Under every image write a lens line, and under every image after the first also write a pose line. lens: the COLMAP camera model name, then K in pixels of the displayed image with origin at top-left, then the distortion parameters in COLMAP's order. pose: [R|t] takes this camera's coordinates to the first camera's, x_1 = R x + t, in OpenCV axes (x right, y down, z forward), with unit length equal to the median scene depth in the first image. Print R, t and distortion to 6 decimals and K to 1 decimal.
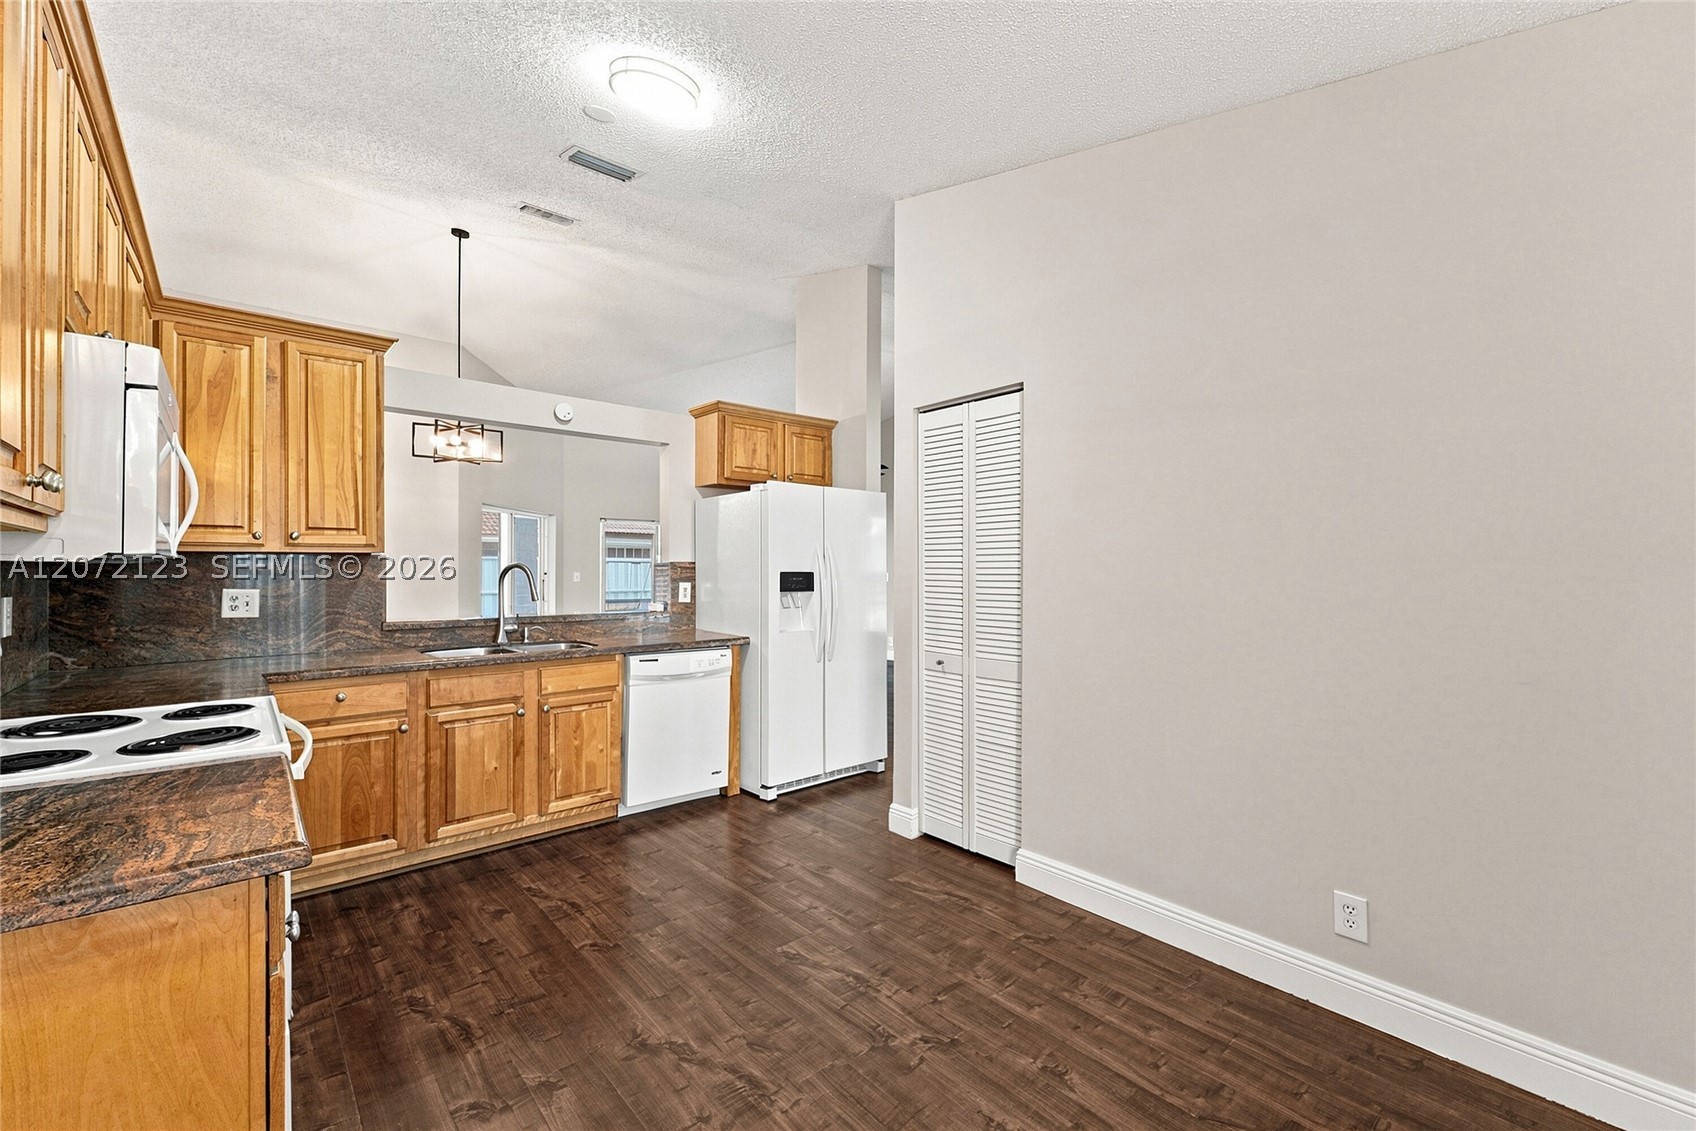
lens RADIAL K [[705.7, 0, 839.9], [0, 705.7, 565.3], [0, 0, 1]] dist [0.000003, -0.001191]
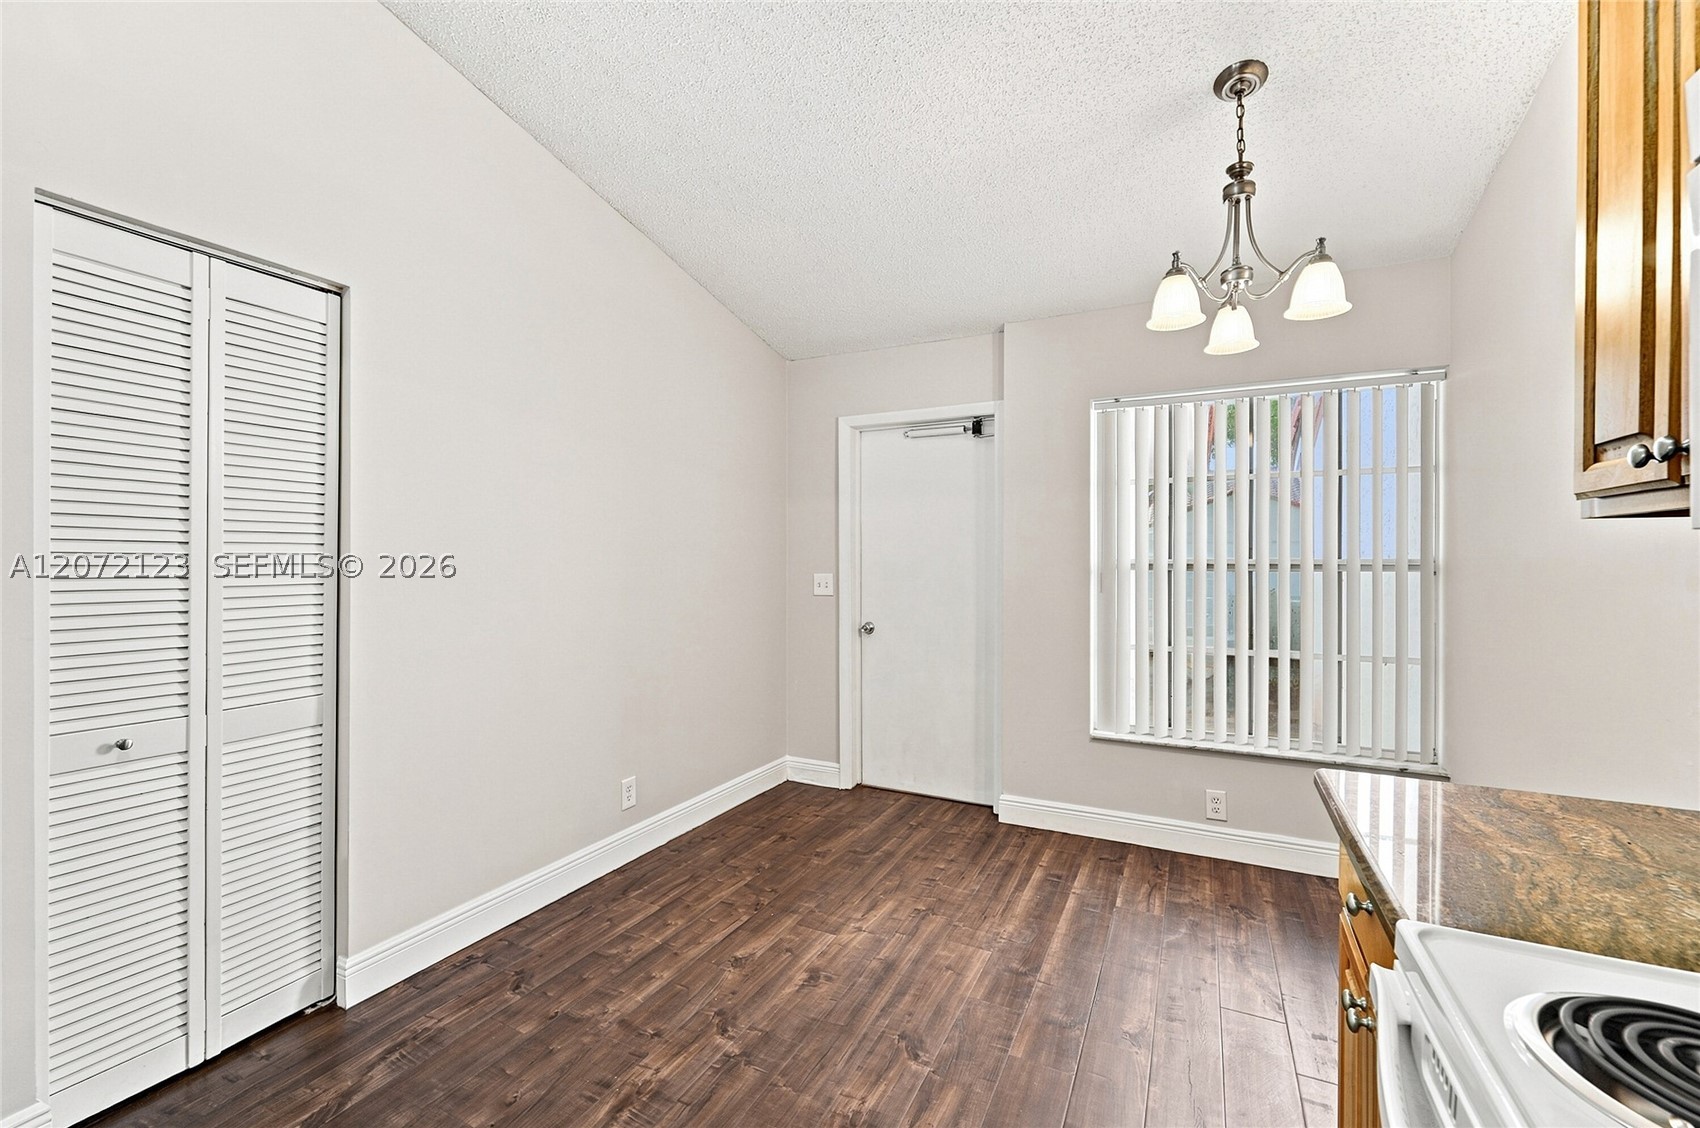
lens RADIAL K [[707.3, 0, 841.6], [0, 707.3, 561.6], [0, 0, 1]] dist [0.000003, -0.001191]
pose [[-0.385087, -0.002639, 0.922876, -0.794658], [-0.004496, 0.999989, 0.000983, 0.010969], [-0.922869, -0.003771, -0.385095, 1.140605]]
